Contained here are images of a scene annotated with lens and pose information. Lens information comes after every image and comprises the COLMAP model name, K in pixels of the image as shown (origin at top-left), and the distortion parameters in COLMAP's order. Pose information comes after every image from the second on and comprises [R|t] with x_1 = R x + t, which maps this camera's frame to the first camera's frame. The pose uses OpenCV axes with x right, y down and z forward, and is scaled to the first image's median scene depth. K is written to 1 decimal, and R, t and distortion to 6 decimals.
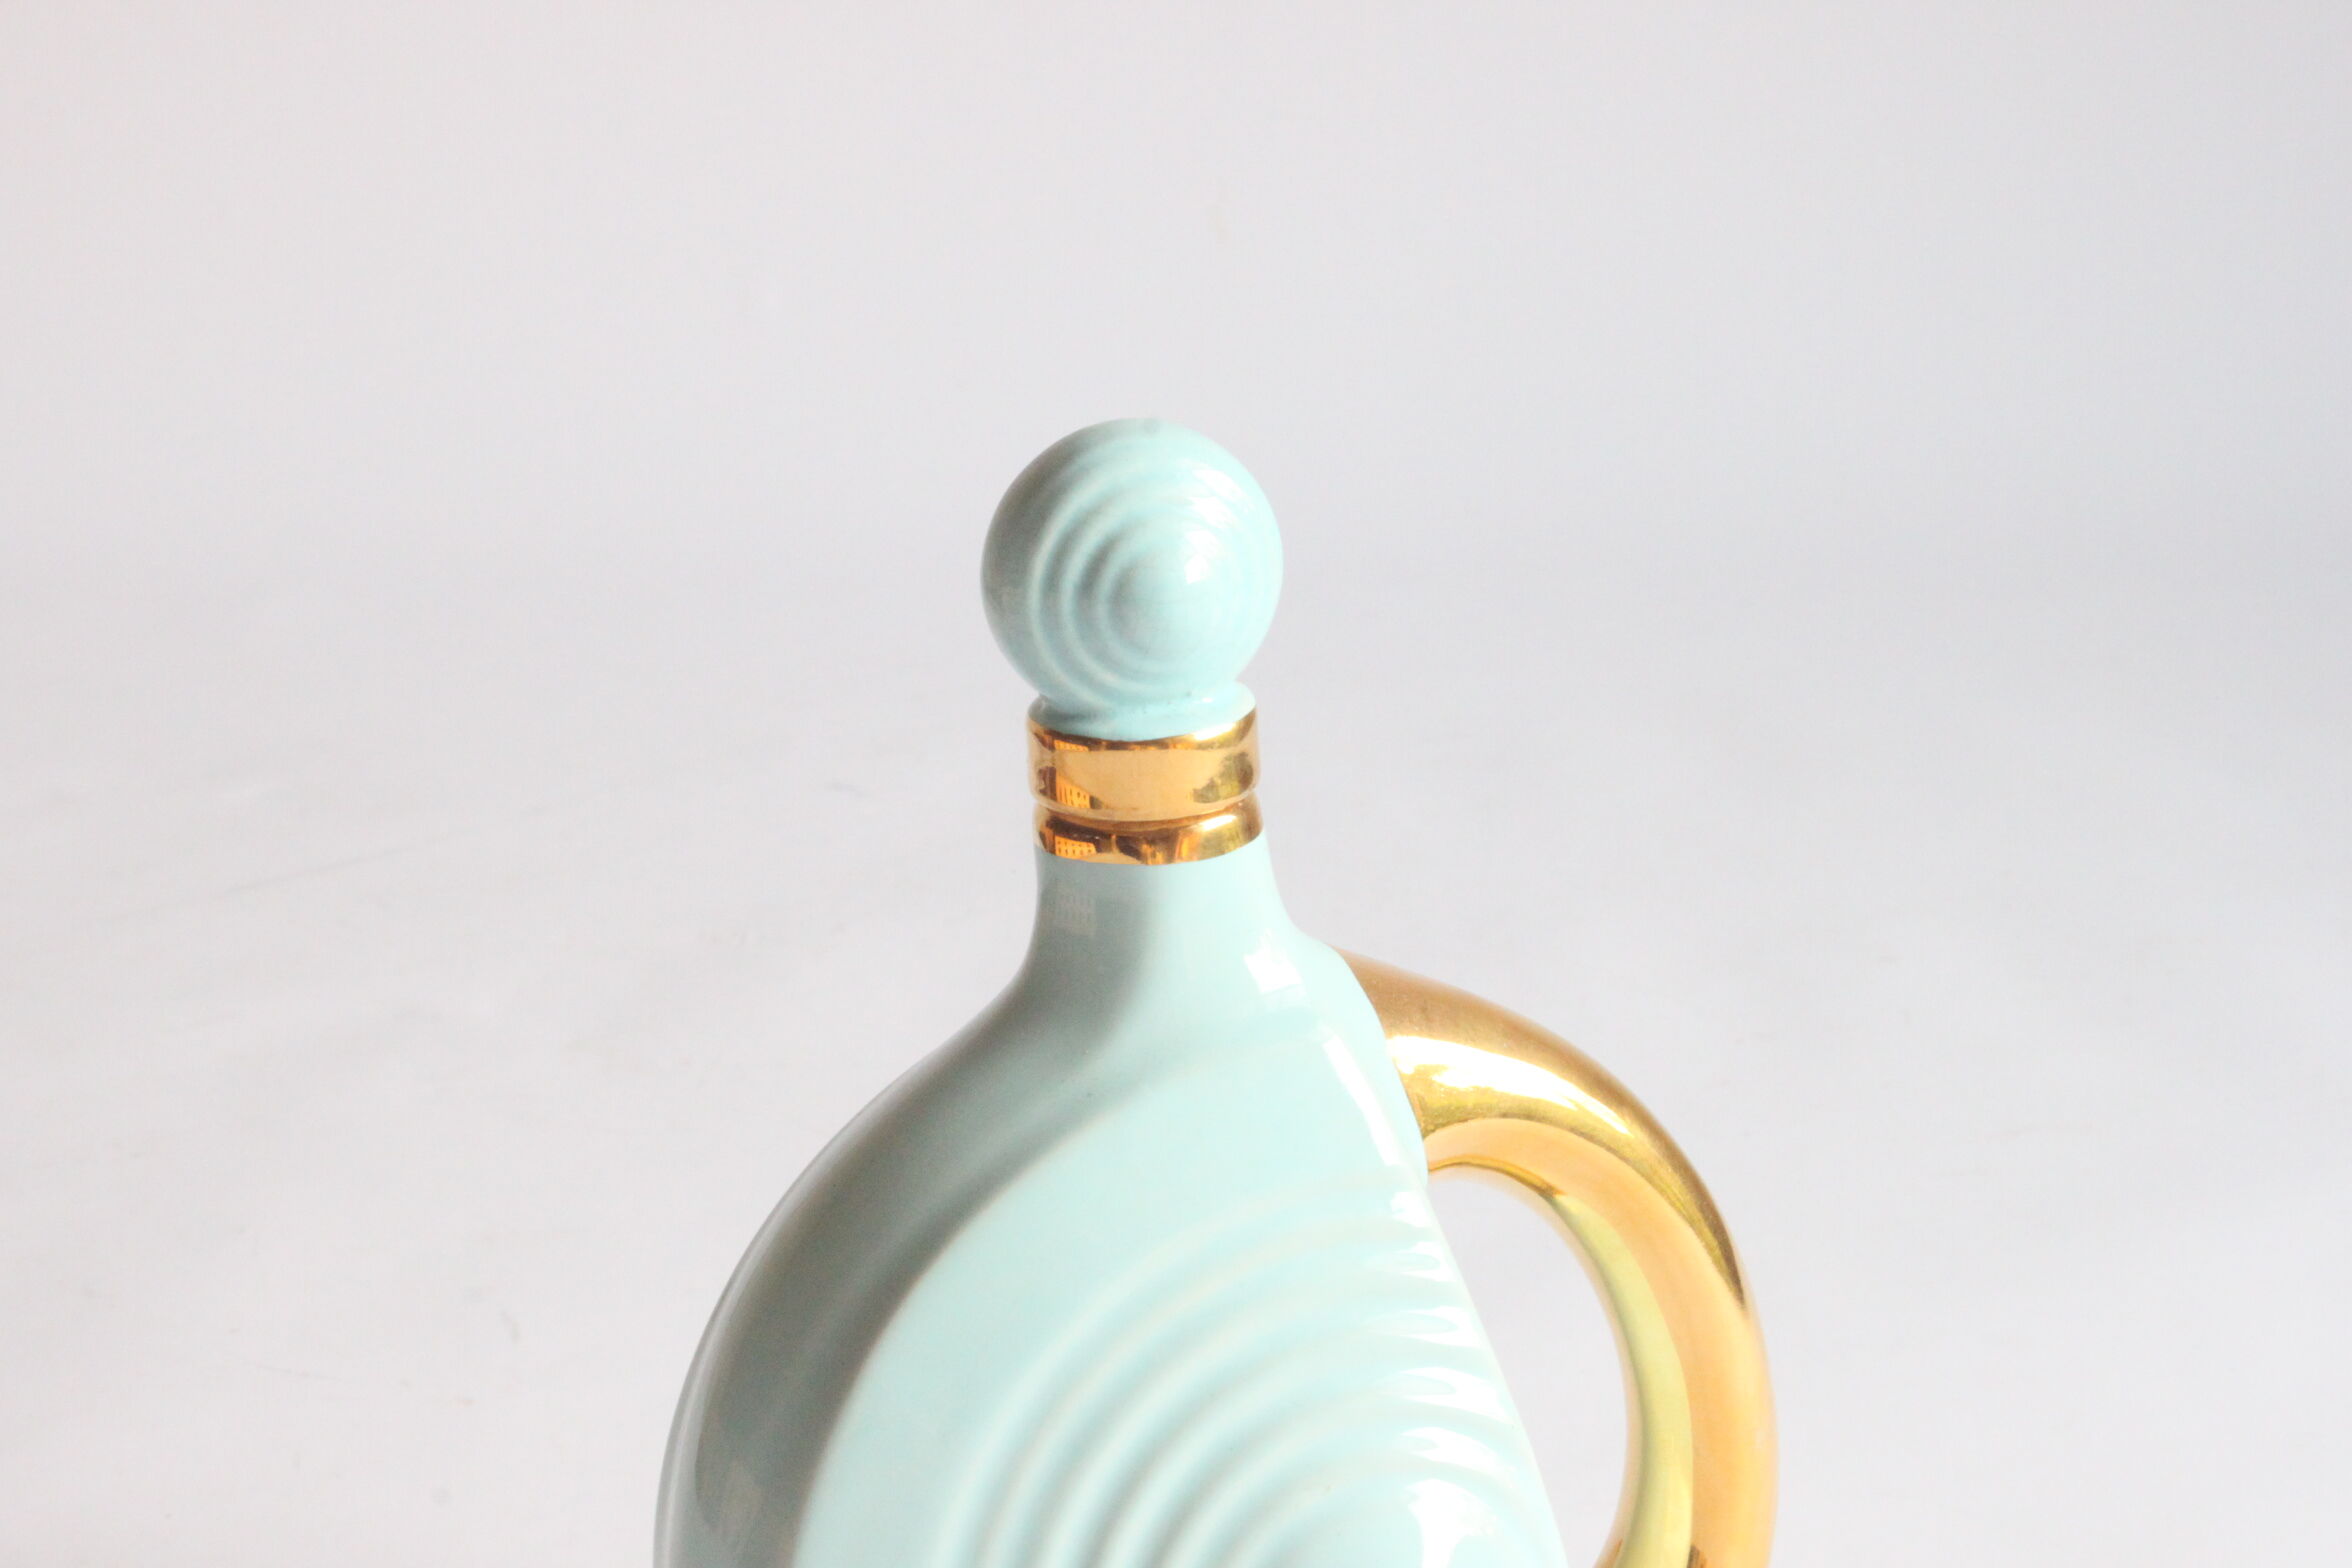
lens RADIAL K [[8327.1, 0, 1176.5], [0, 8327.1, 784.3], [0, 0, 1]] dist [0.031114, 0.000000]
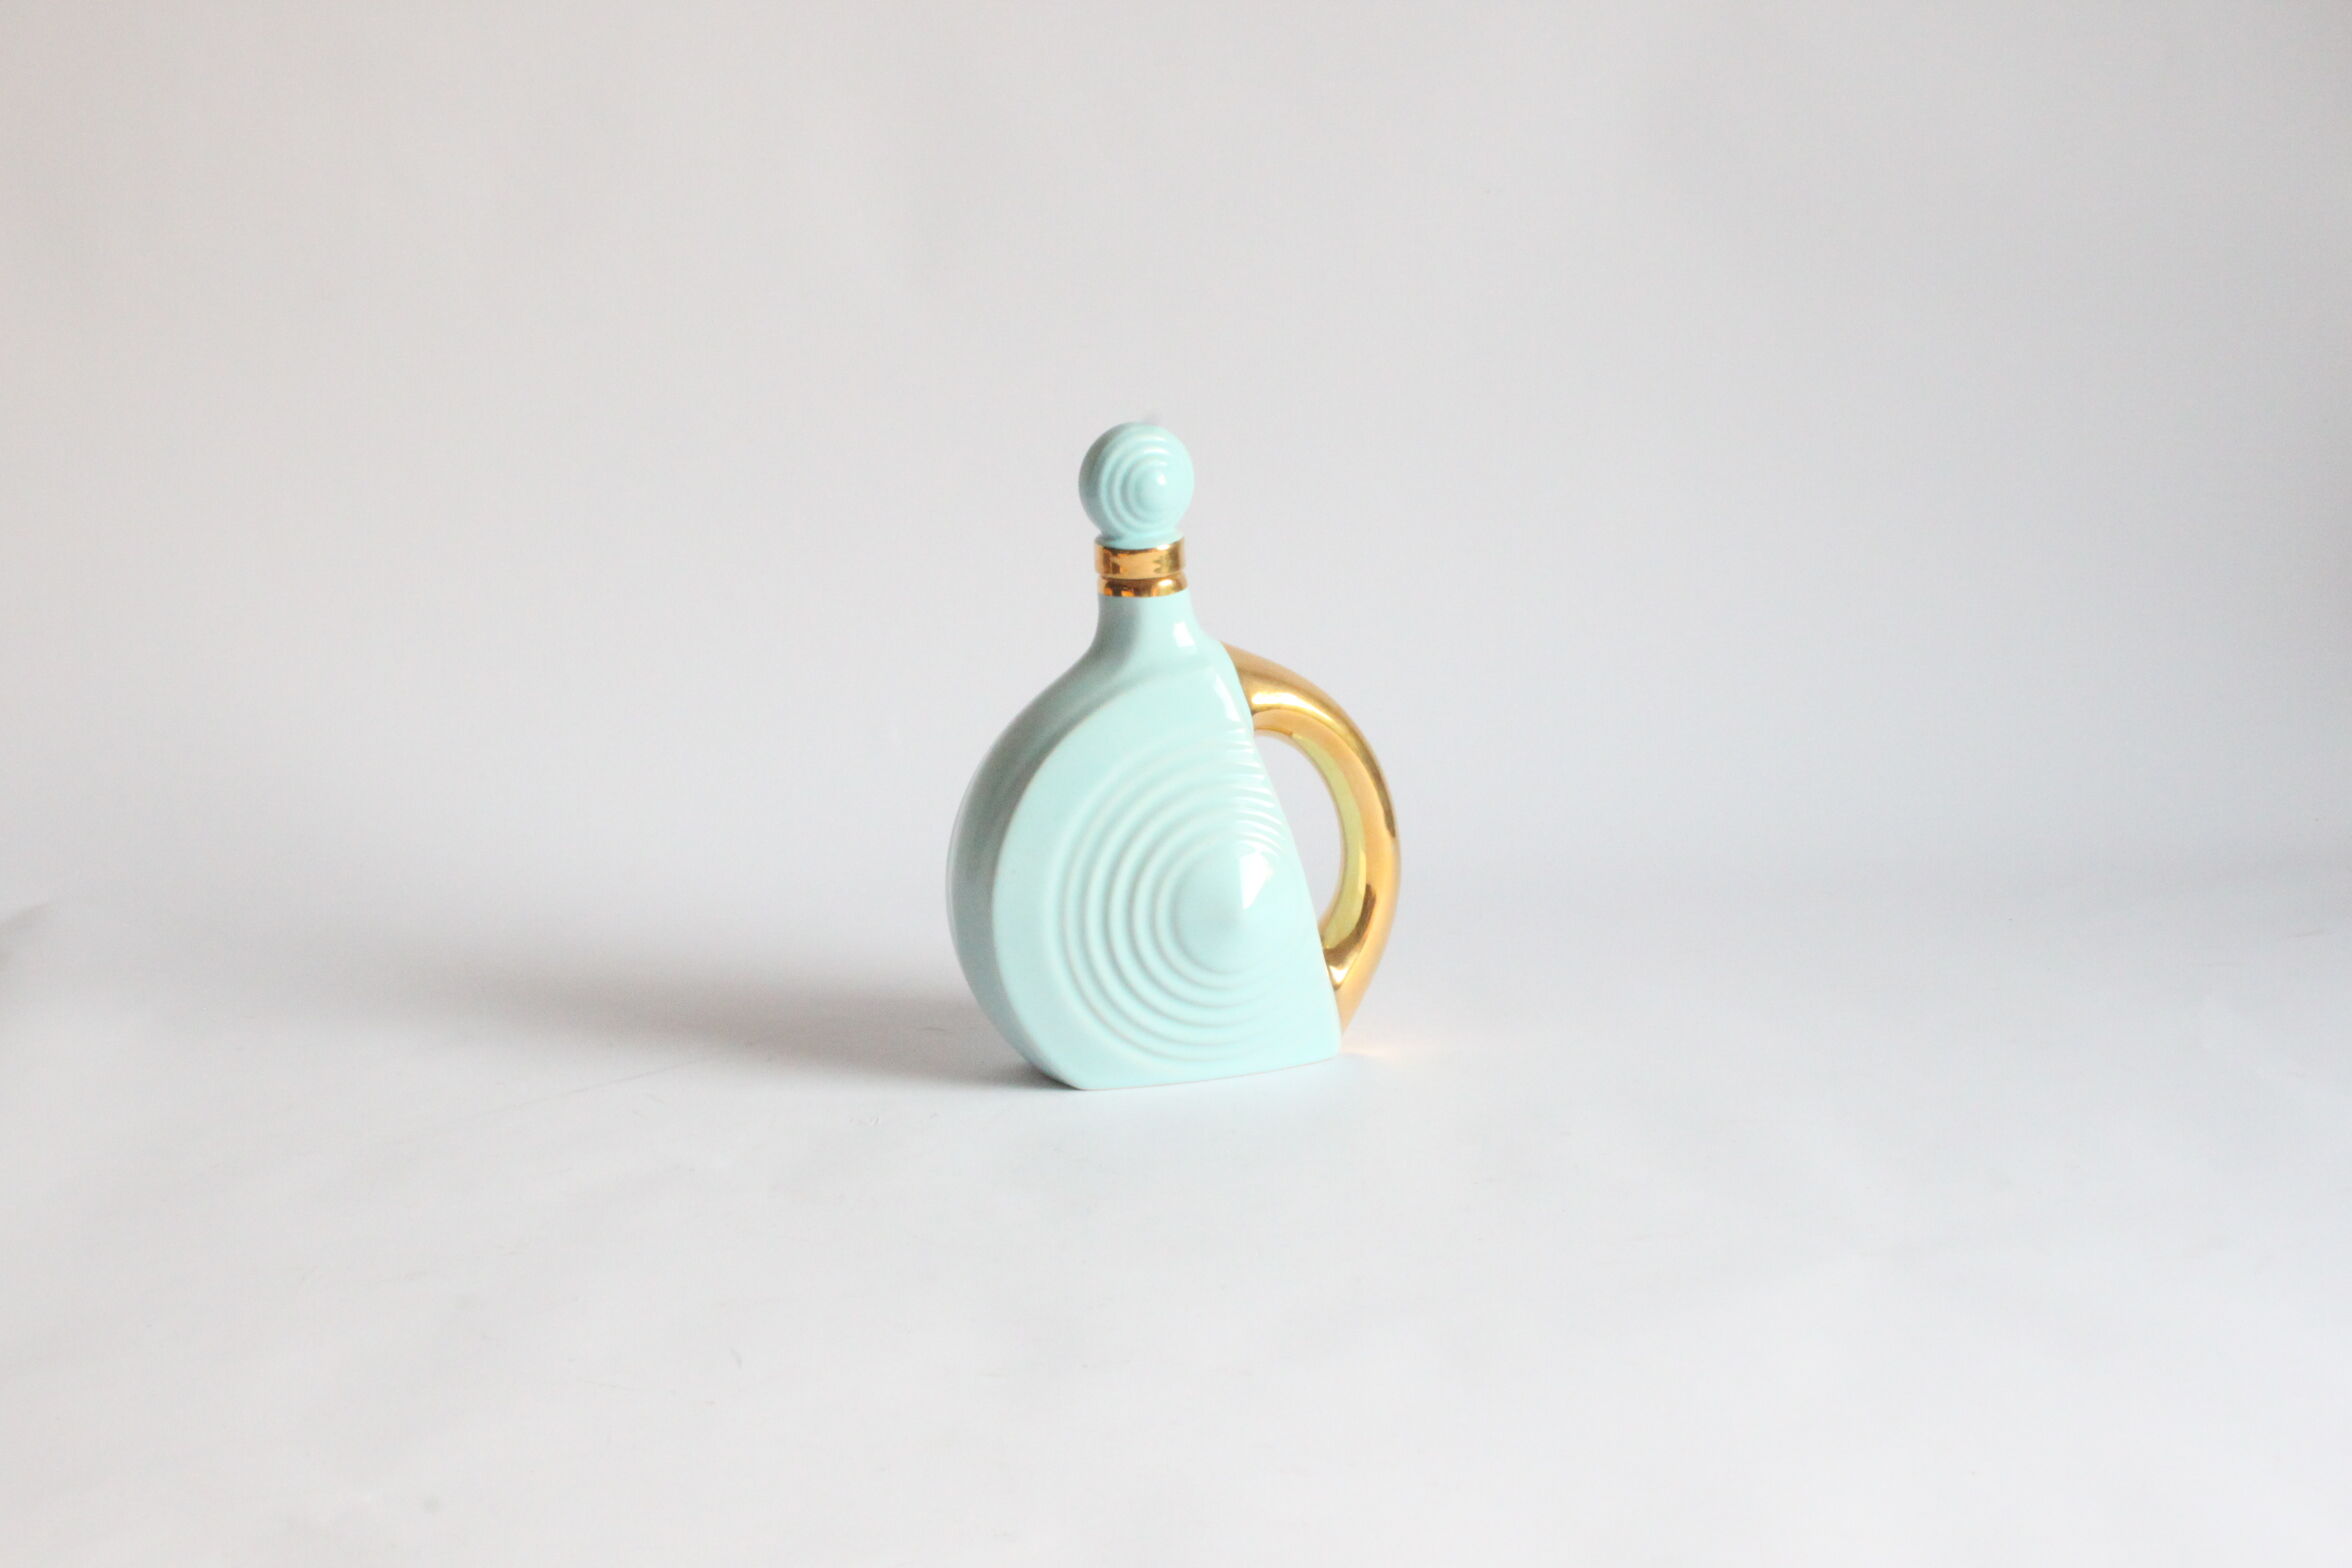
lens RADIAL K [[5134.2, 0, 1175.5], [0, 5134.2, 784.6], [0, 0, 1]] dist [0.028911, 0.000000]
pose [[0.999881, 0.012671, 0.008855, -0.005610], [-0.013032, 0.999033, 0.041988, 0.000430], [-0.008315, -0.042098, 0.999079, -0.575181]]
